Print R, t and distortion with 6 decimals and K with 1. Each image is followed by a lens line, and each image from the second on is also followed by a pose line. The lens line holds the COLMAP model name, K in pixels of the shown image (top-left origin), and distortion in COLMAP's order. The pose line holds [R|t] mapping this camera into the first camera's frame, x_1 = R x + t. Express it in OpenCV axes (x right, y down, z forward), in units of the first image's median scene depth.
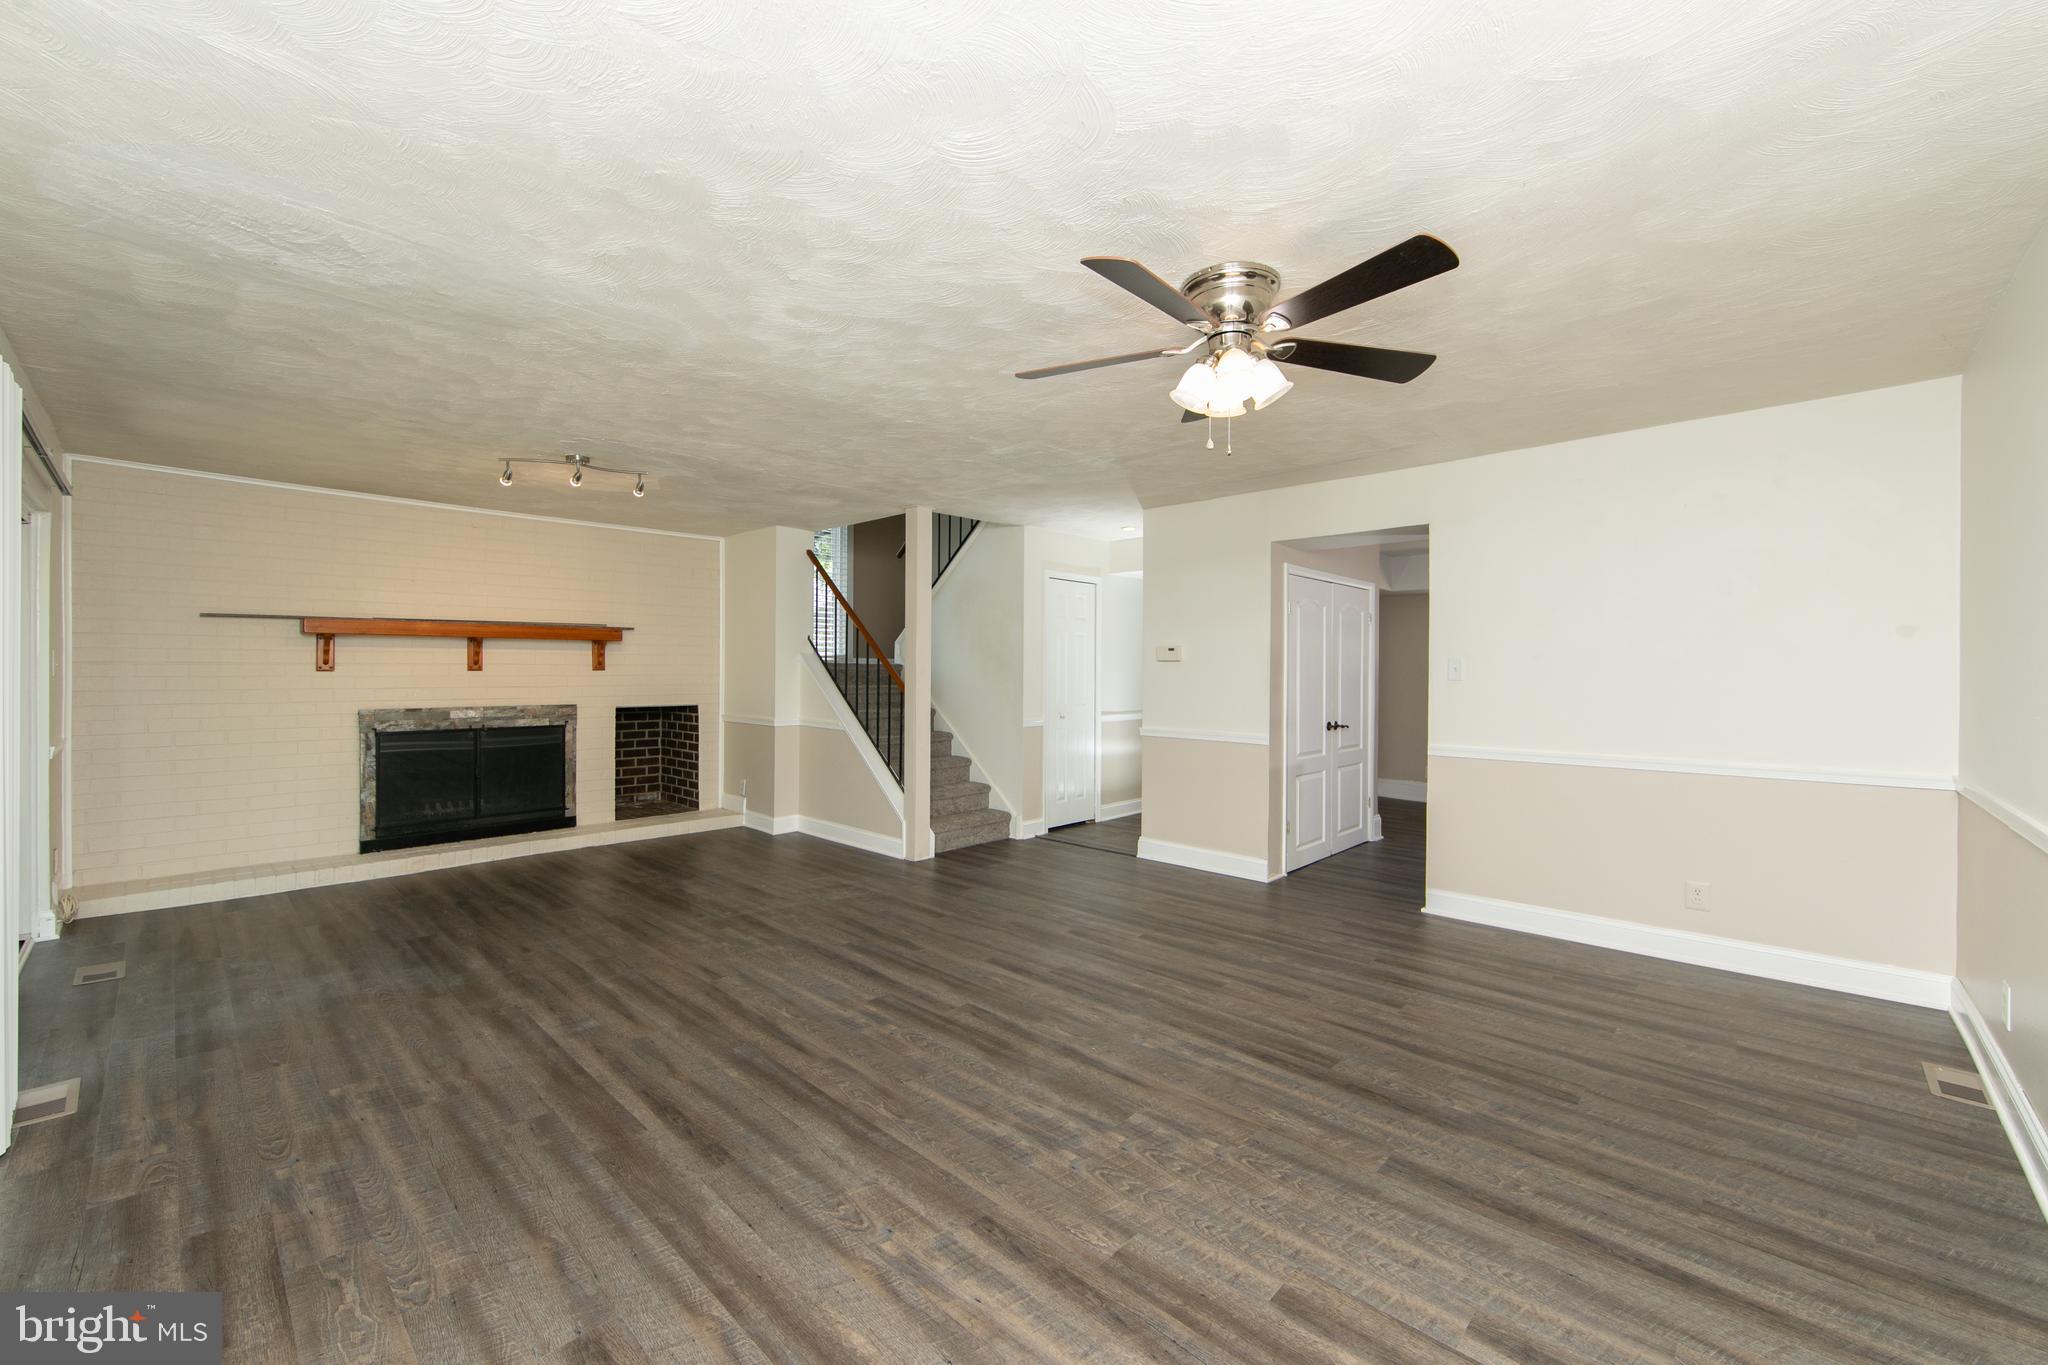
lens RADIAL K [[819.7, 0, 1030.5], [0, 819.7, 680.1], [0, 0, 1]] dist [-0.002322, -0.000197]
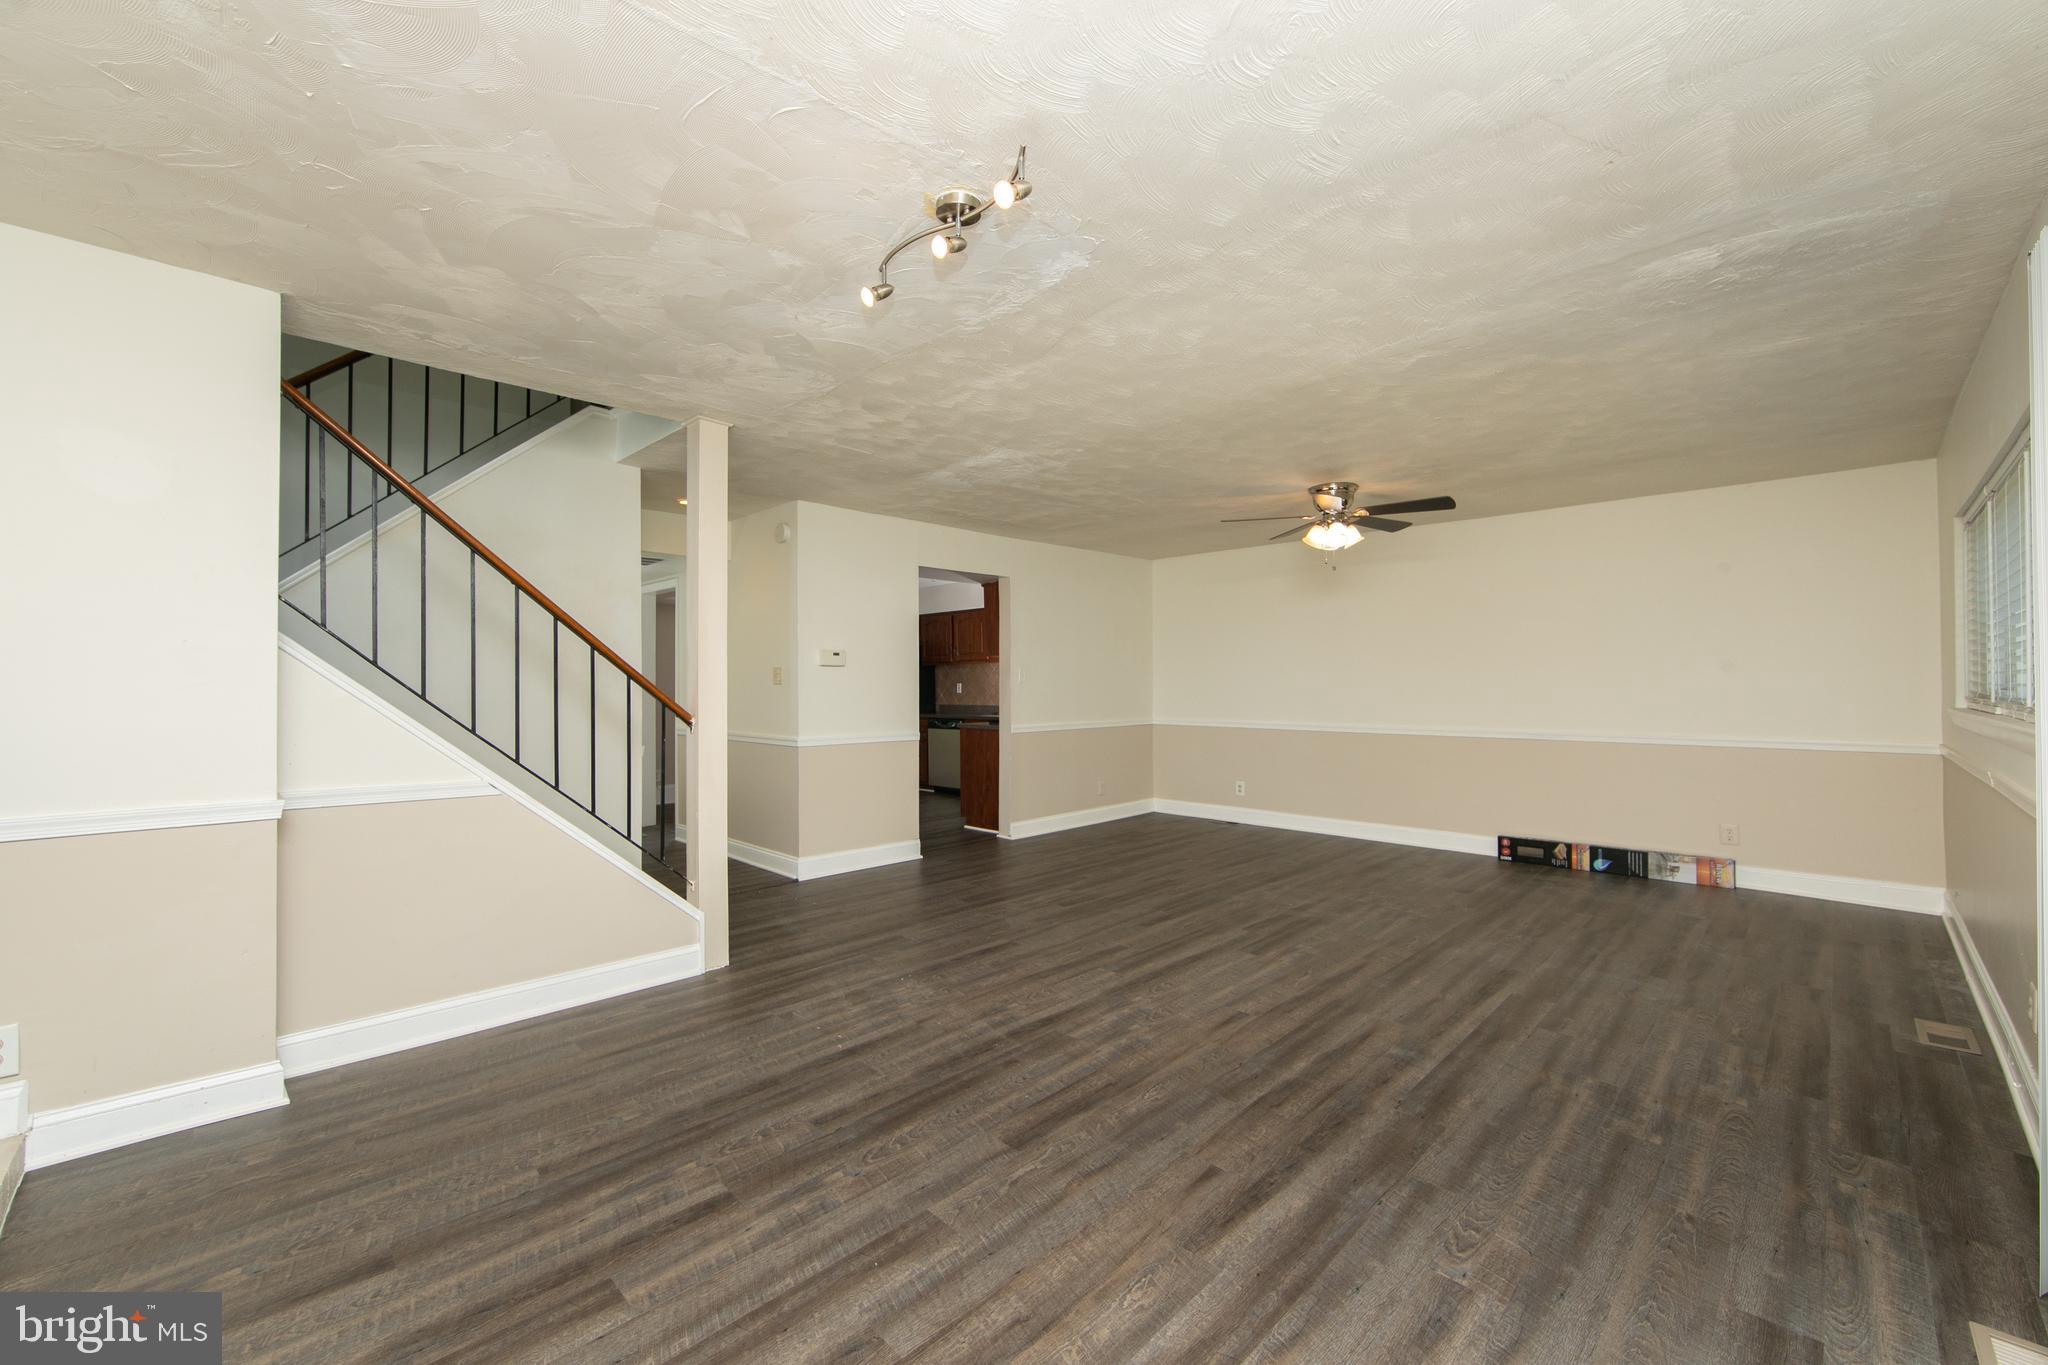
lens RADIAL K [[819.7, 0, 1030.5], [0, 819.7, 680.1], [0, 0, 1]] dist [-0.002322, -0.000197]
pose [[0.020285, 0.000206, 0.999794, -1.449668], [0.012963, 0.999916, -0.000469, -0.004005], [-0.999710, 0.012970, 0.020280, 1.368739]]
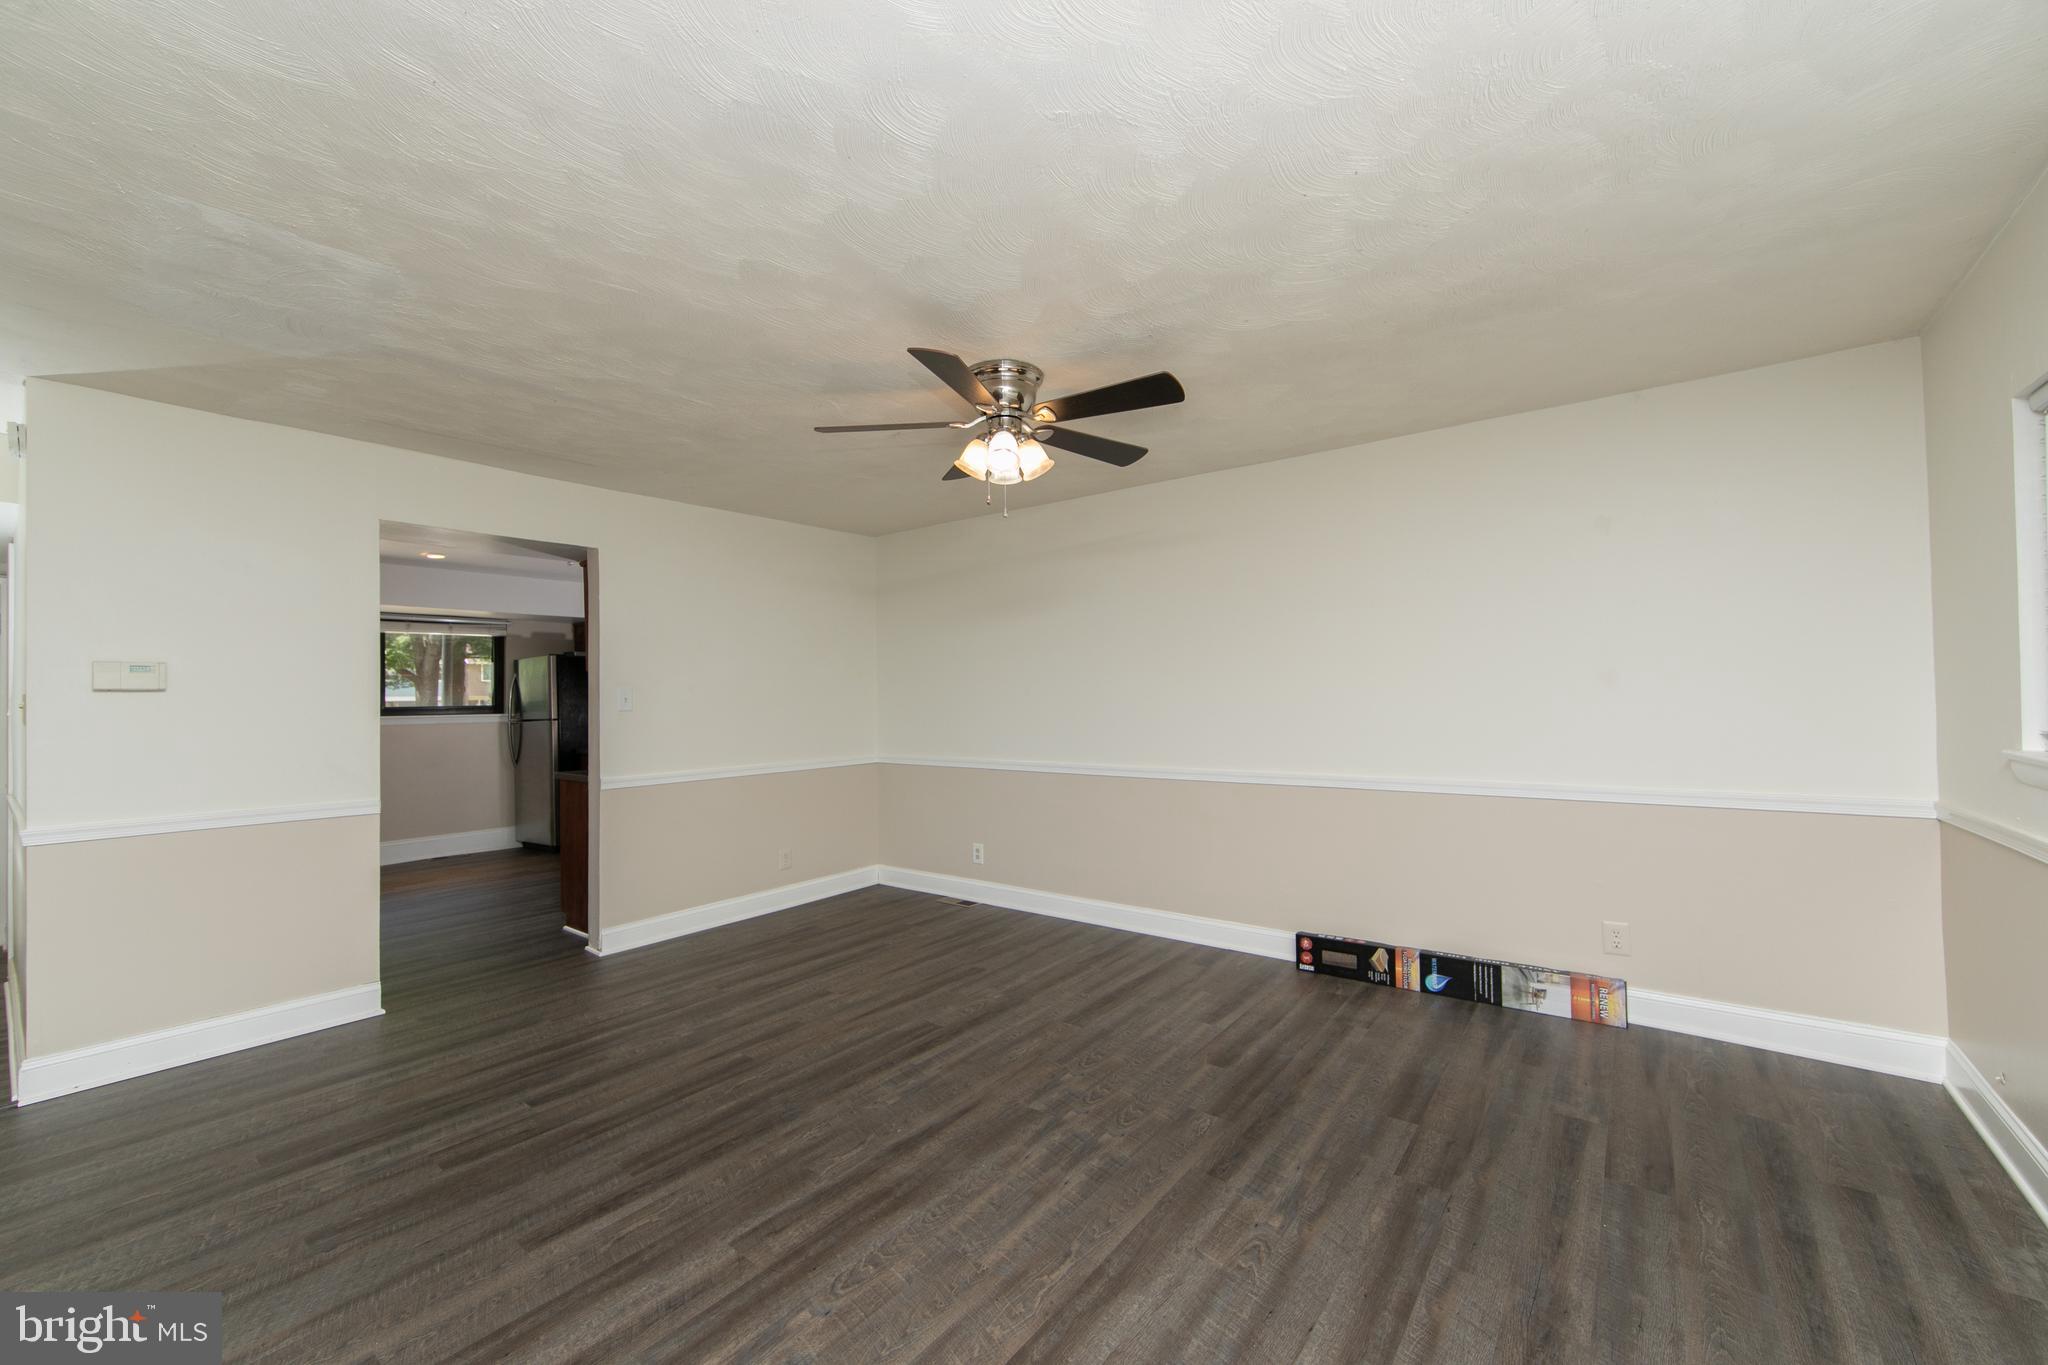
lens RADIAL K [[802.0, 0, 1029.0], [0, 802.0, 710.8], [0, 0, 1]] dist [-0.002882, -0.000158]
pose [[-0.104852, -0.020789, 0.994271, -0.730780], [0.024742, 0.999417, 0.023506, -0.019551], [-0.994180, 0.027065, -0.104276, 0.867961]]
